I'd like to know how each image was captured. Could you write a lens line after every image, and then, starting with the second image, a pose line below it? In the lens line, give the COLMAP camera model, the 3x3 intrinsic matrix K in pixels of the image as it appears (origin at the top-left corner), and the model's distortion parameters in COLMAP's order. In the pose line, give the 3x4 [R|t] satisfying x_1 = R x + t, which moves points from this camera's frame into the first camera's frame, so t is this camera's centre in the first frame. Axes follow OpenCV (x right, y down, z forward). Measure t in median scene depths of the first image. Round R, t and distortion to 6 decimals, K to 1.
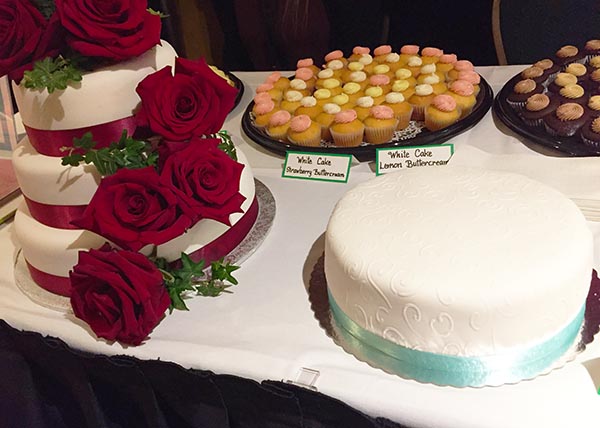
lens RADIAL K [[501.6, 0, 311.0], [0, 501.6, 215.7], [0, 0, 1]] dist [0.011976, -0.014499]
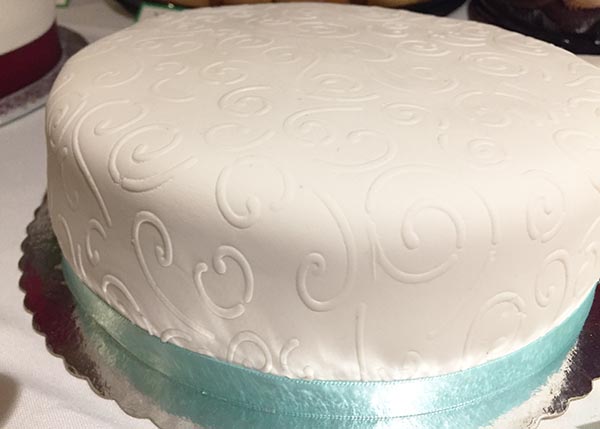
lens RADIAL K [[501.6, 0, 311.0], [0, 501.6, 216.2], [0, 0, 1]] dist [0.011976, -0.014499]
pose [[0.988402, 0.136702, 0.066130, 0.280427], [-0.138812, 0.989911, 0.028428, 0.147368], [-0.061577, -0.037278, 0.997406, 0.621058]]
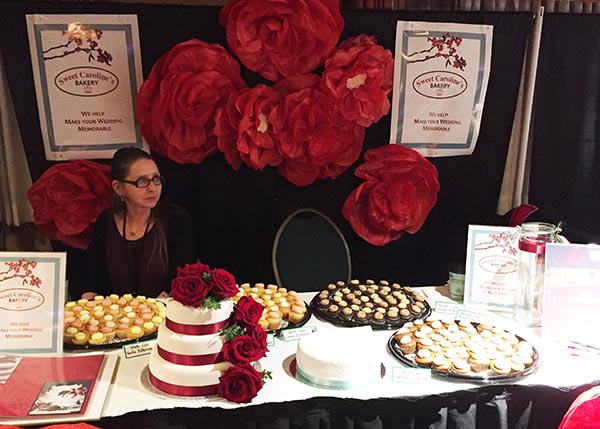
lens RADIAL K [[501.6, 0, 311.0], [0, 501.6, 216.2], [0, 0, 1]] dist [0.011976, -0.014499]
pose [[0.841437, 0.058592, 0.537169, -1.839693], [0.165863, 0.918108, -0.359955, 0.428851], [-0.514269, 0.391976, 0.762812, -1.878956]]
